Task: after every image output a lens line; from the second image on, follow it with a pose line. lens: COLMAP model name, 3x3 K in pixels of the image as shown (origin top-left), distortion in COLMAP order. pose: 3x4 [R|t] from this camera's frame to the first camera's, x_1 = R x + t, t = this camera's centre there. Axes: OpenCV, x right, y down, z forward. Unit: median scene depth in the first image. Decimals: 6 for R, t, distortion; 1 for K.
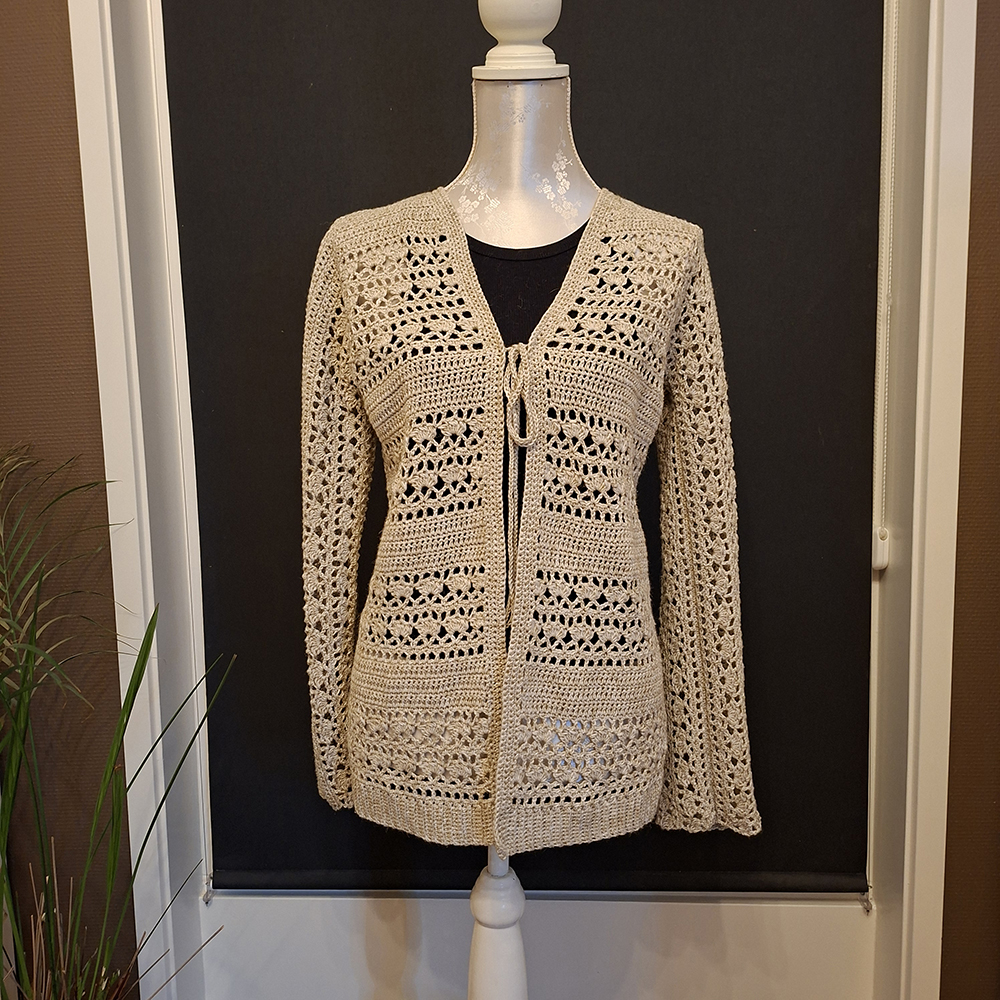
lens RADIAL K [[905.2, 0, 500.0], [0, 905.2, 500.0], [0, 0, 1]] dist [0.153407, -0.312604]
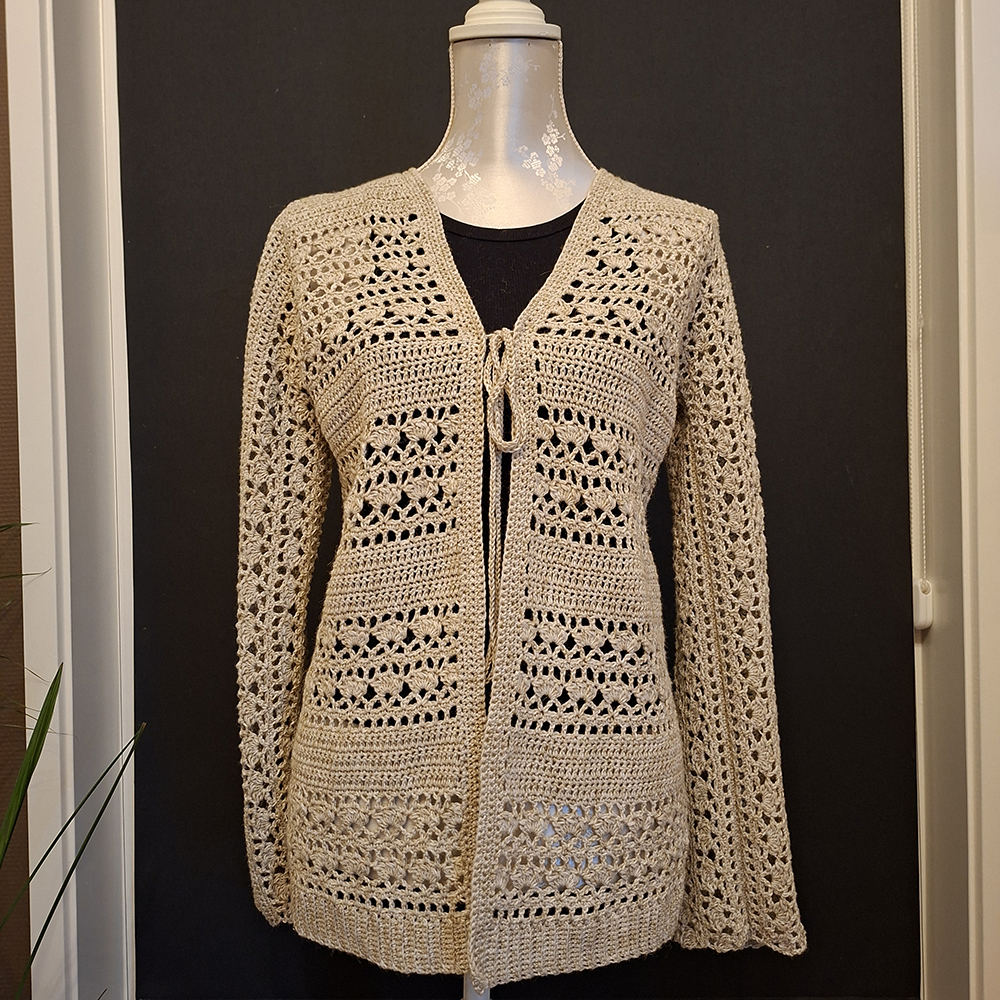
lens RADIAL K [[903.2, 0, 507.8], [0, 903.2, 495.9], [0, 0, 1]] dist [0.125813, -0.217565]
pose [[0.999838, 0.002377, 0.017819, 0.010786], [-0.000457, 0.994262, -0.106969, 0.060516], [-0.017971, 0.106944, 0.994103, 0.191199]]
